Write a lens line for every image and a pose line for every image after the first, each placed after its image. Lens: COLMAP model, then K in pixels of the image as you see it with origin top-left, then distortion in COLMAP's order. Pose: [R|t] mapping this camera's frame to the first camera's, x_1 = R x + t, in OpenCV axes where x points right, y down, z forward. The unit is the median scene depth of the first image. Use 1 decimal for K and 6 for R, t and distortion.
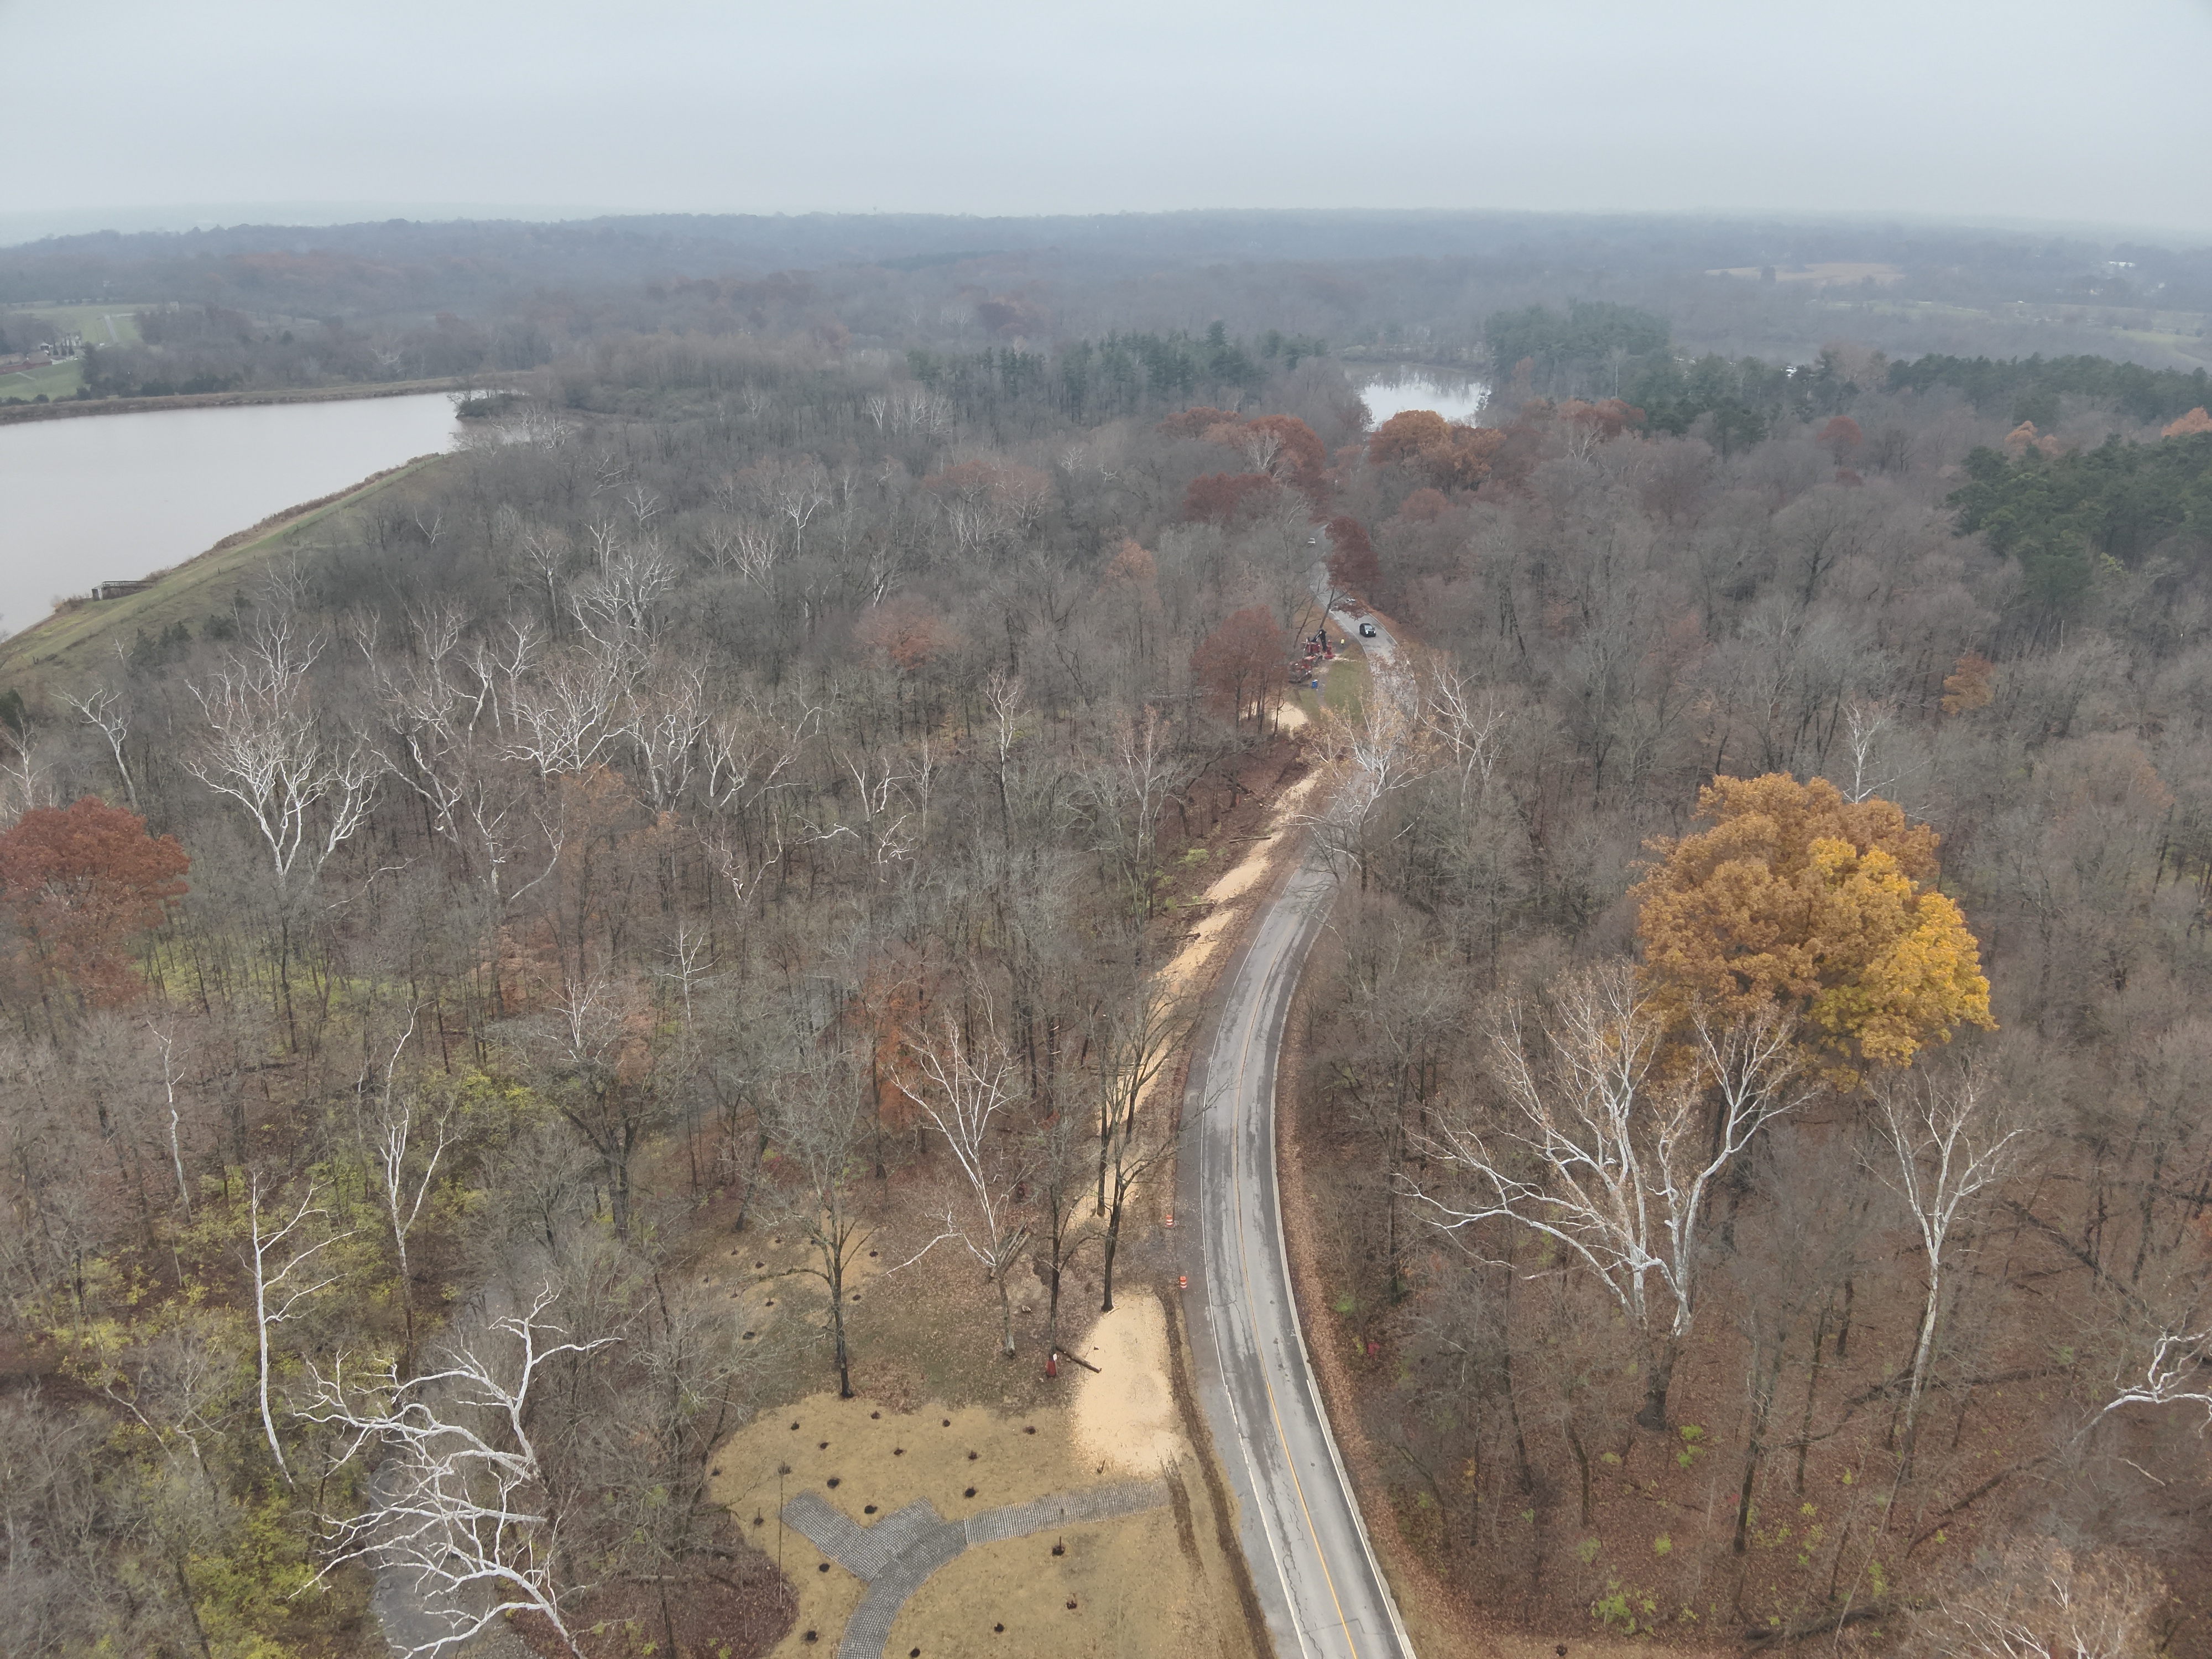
lens RADIAL K [[1574.0, 0, 1095.8], [0, 1574.0, 849.5], [0, 0, 1]] dist [0.112791, -0.188818]
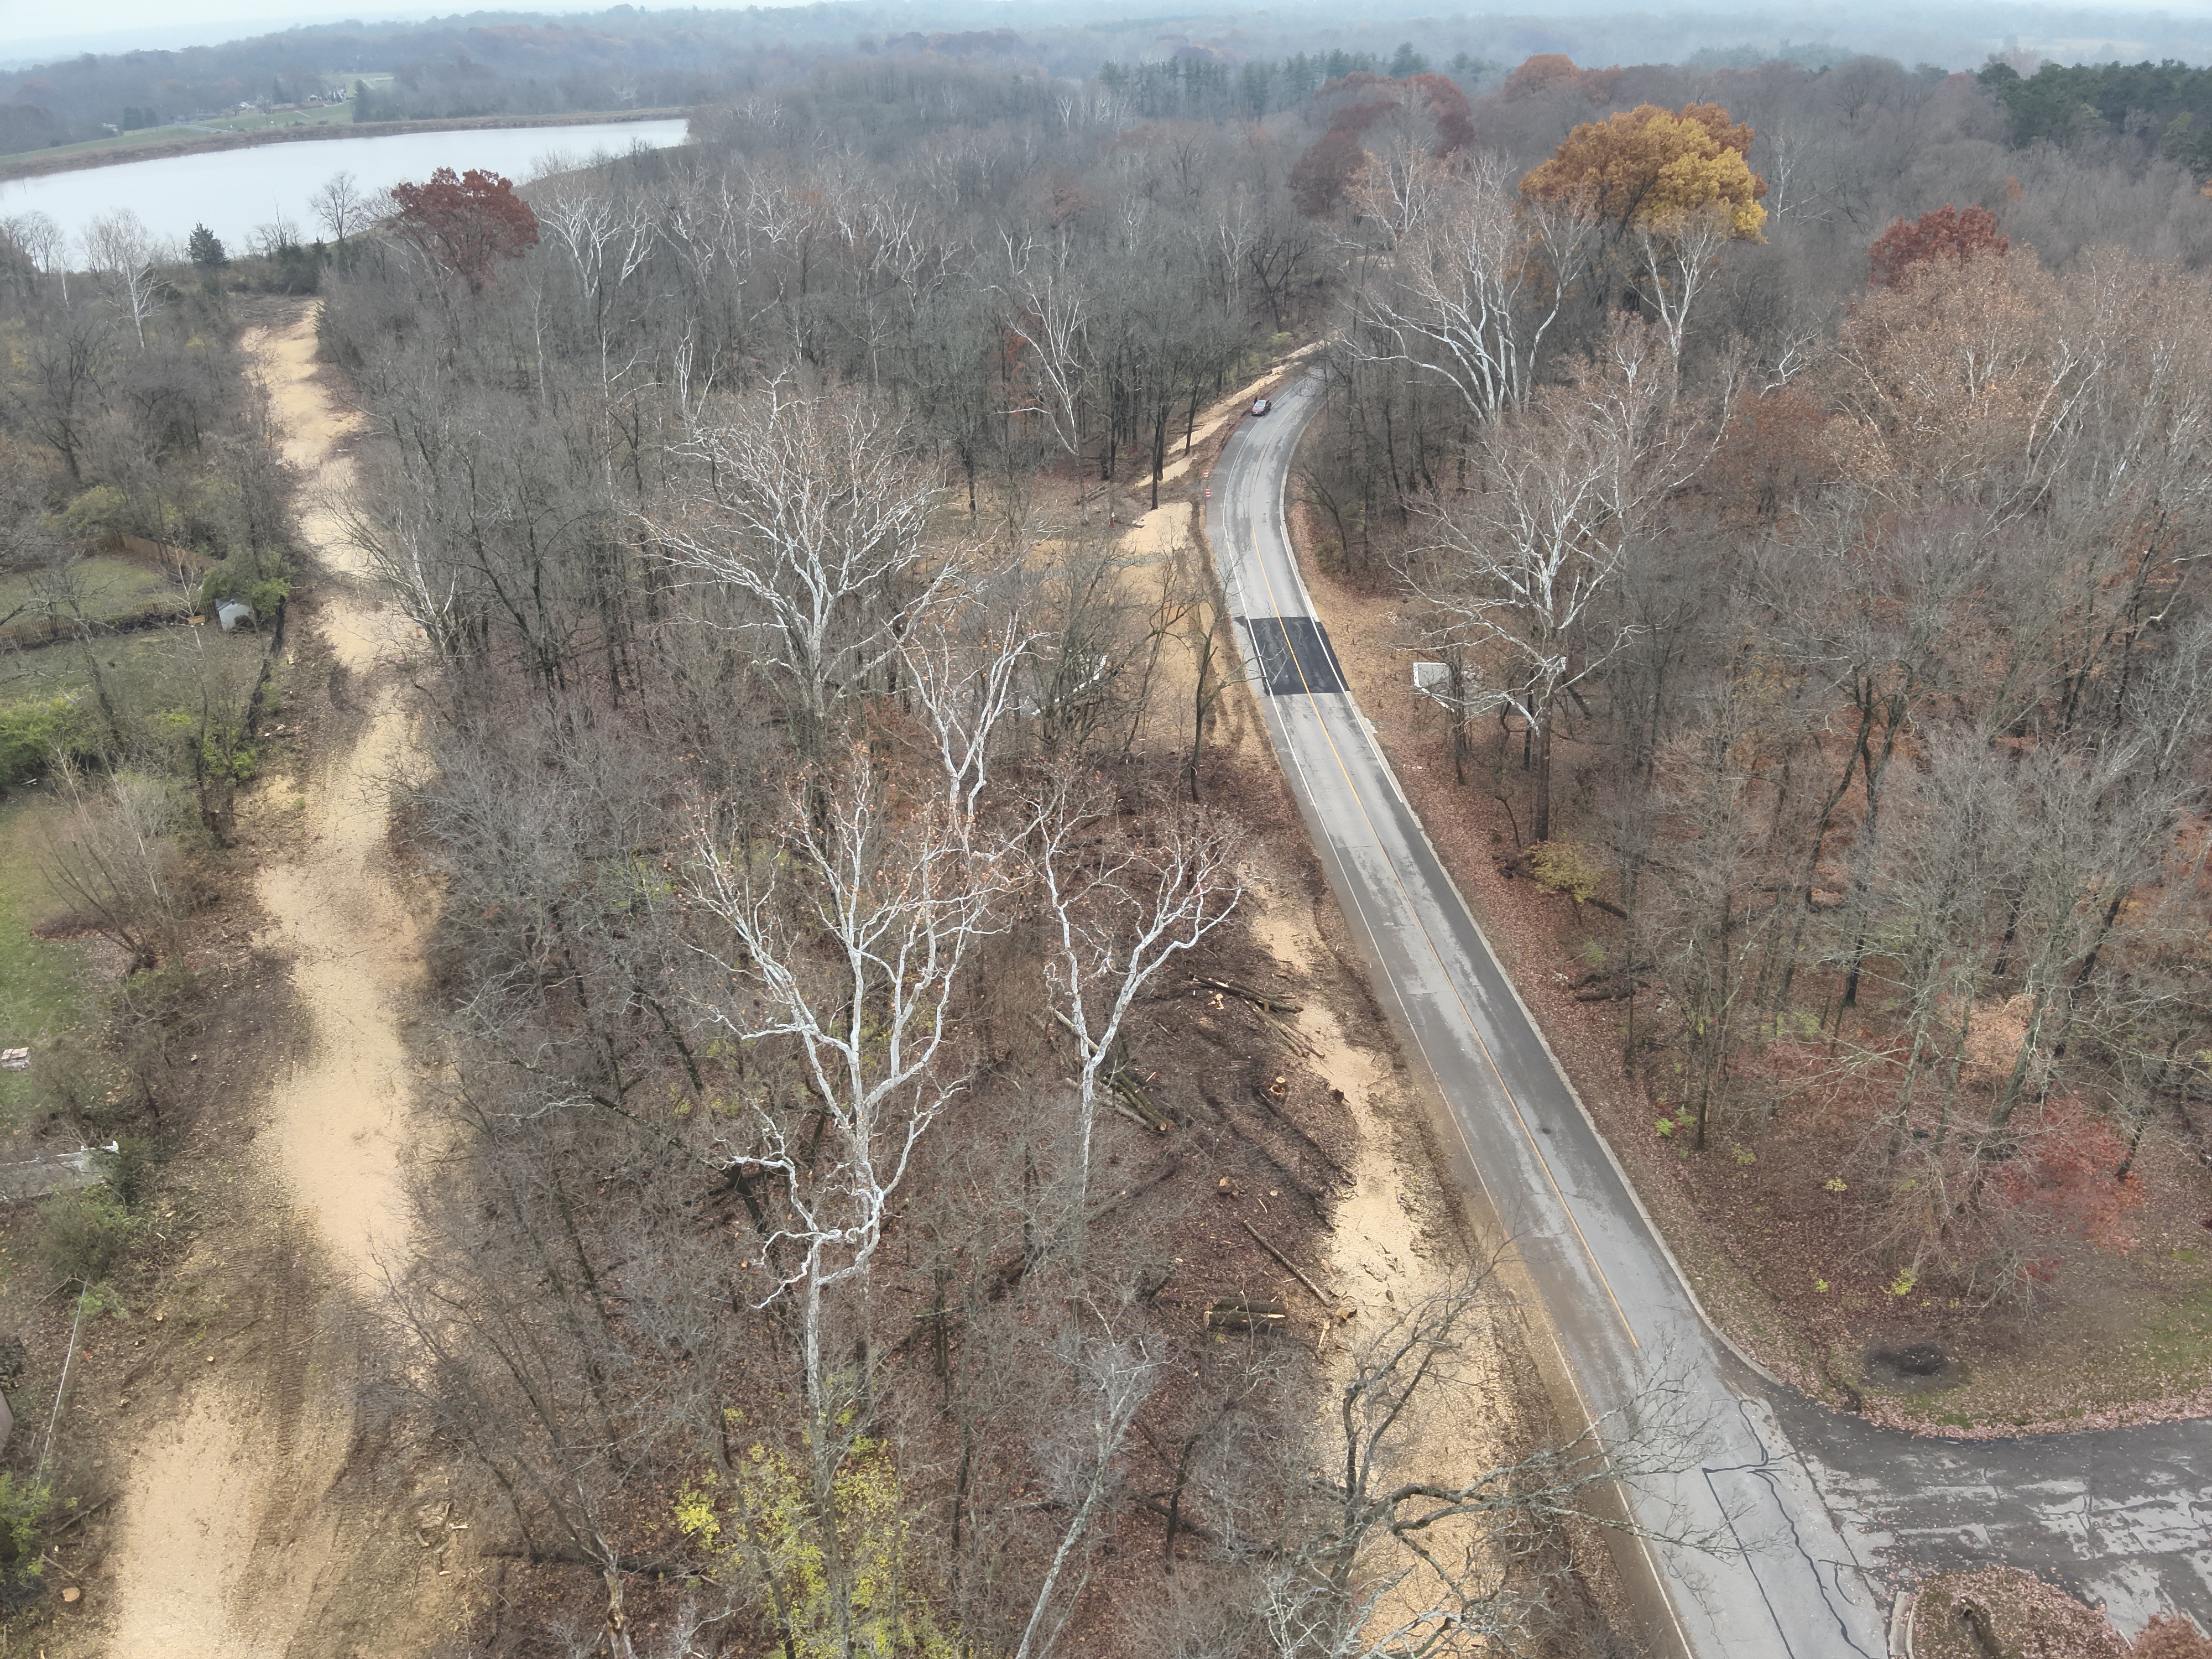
lens RADIAL K [[1580.4, 0, 1106.3], [0, 1580.4, 852.2], [0, 0, 1]] dist [0.161654, -0.297794]
pose [[0.992589, 0.047341, -0.111922, 0.054671], [-0.036198, 0.994371, 0.099576, 0.176916], [0.116006, -0.094786, 0.988715, -0.184811]]
